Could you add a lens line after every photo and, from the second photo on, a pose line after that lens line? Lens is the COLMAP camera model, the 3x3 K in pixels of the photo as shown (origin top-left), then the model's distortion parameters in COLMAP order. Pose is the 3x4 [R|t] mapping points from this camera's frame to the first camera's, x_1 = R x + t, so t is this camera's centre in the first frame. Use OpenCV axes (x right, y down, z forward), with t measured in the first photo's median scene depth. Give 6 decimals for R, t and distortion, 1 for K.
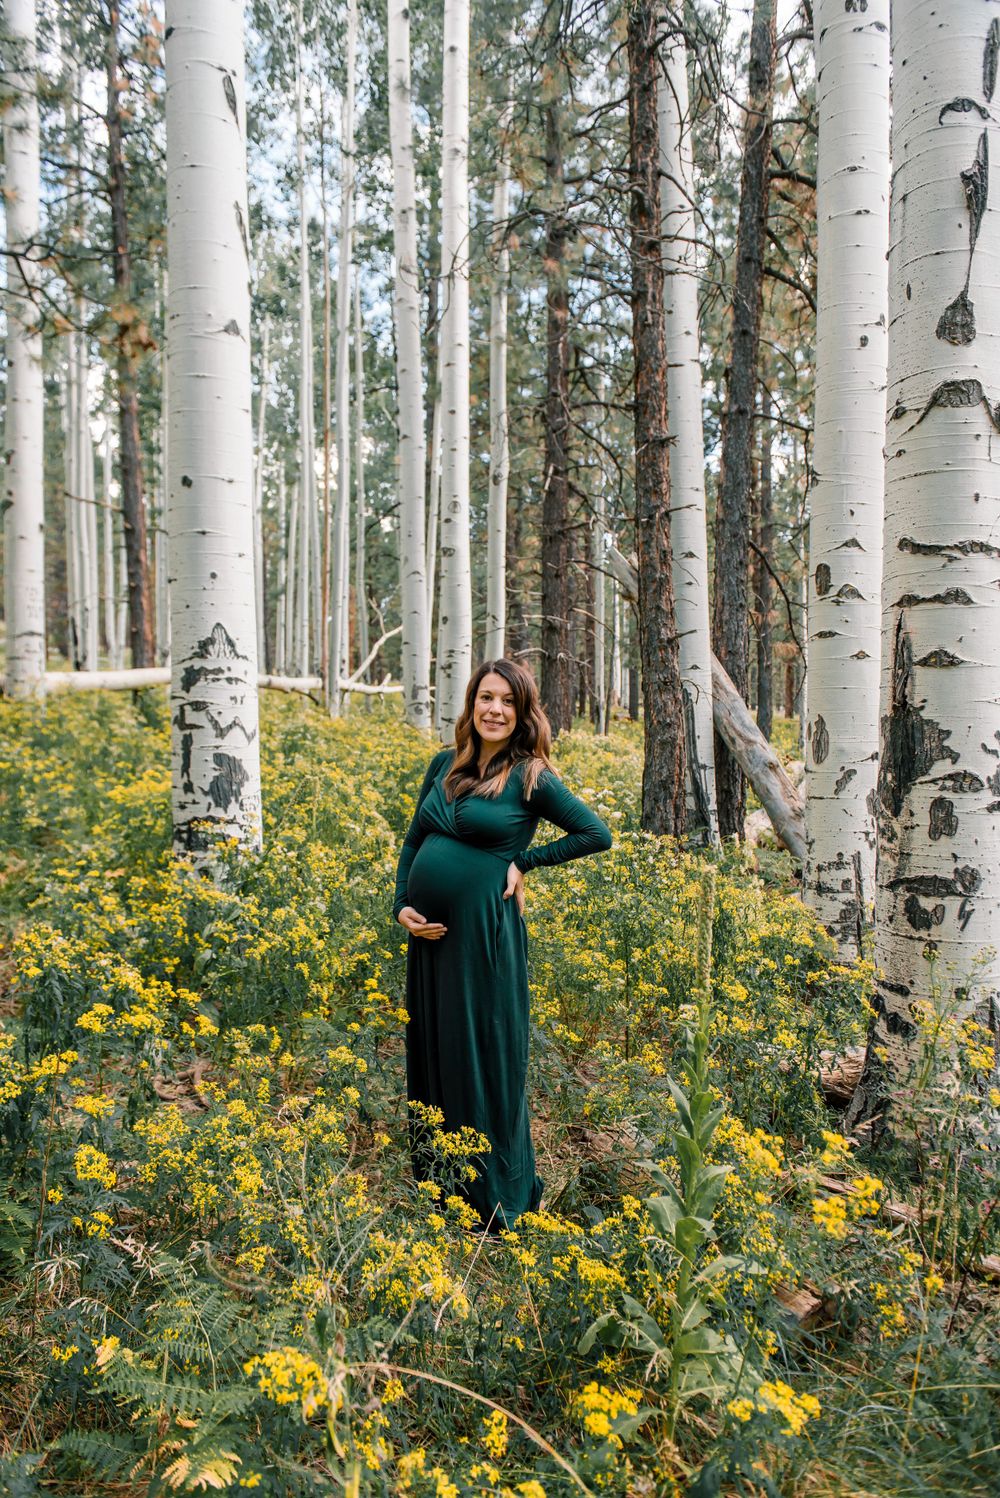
lens RADIAL K [[1051.1, 0, 500.1], [0, 1051.1, 749.4], [0, 0, 1]] dist [-0.000923, -0.001117]
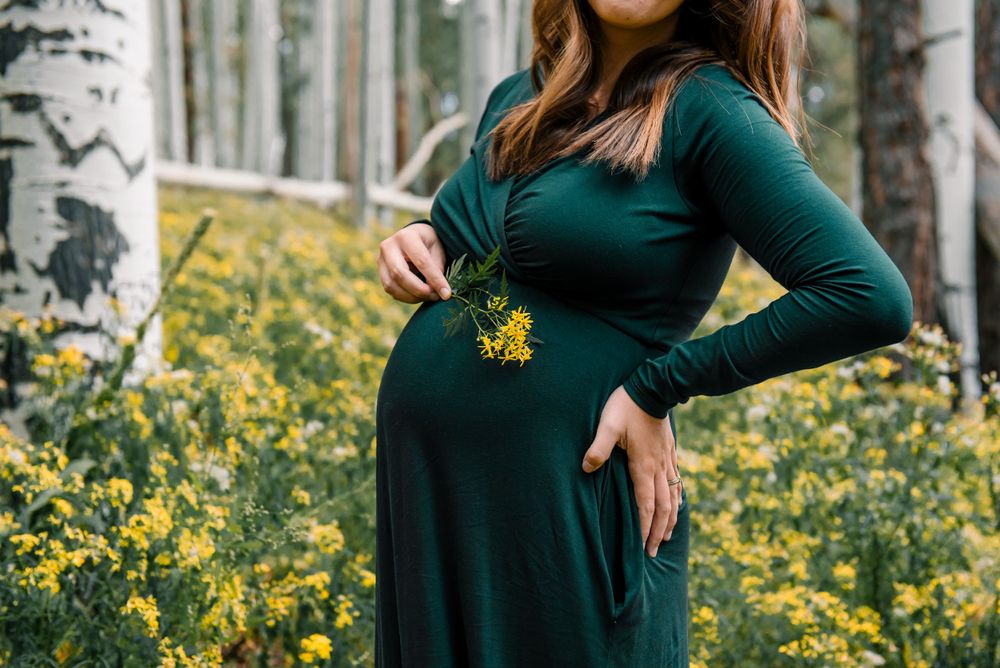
lens RADIAL K [[1395.2, 0, 504.4], [0, 1395.2, 329.0], [0, 0, 1]] dist [0.255823, 0.000000]
pose [[0.997191, 0.009059, -0.074358, 0.002094], [-0.008723, 0.999950, 0.004834, 0.064231], [0.074398, -0.004172, 0.997220, 0.308601]]
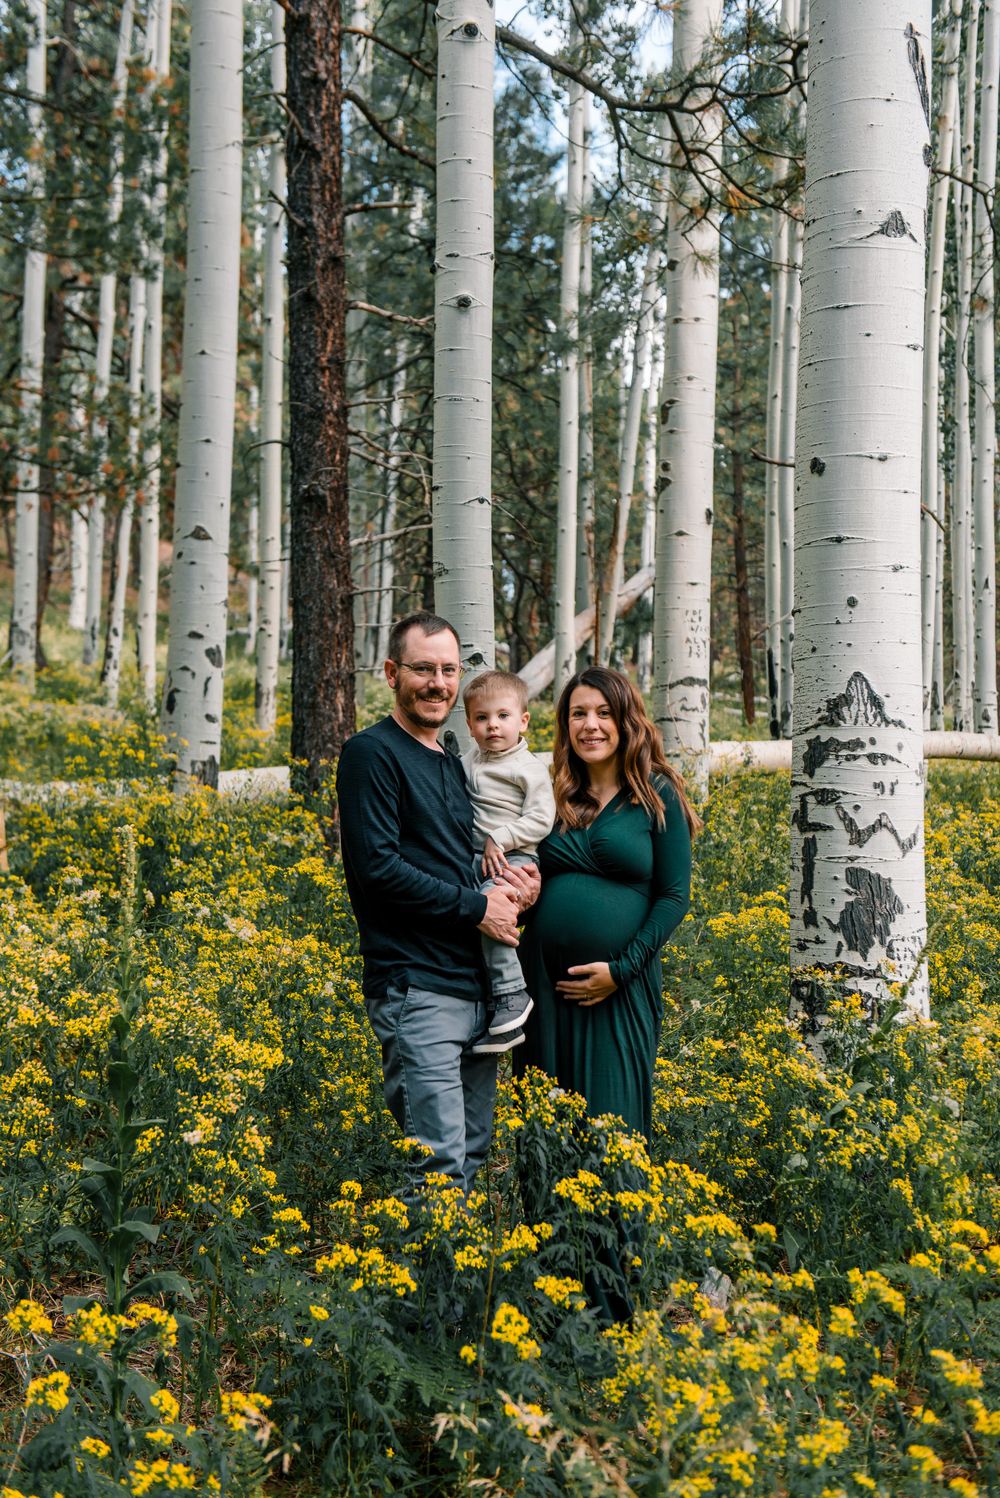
lens RADIAL K [[1950.2, 0, 496.1], [0, 1950.2, 750.7], [0, 0, 1]] dist [0.302750, 0.000000]
pose [[0.851585, -0.001214, -0.524214, 0.191889], [-0.032827, 0.997911, -0.055638, 0.006313], [0.523187, 0.064589, 0.849767, -0.179679]]
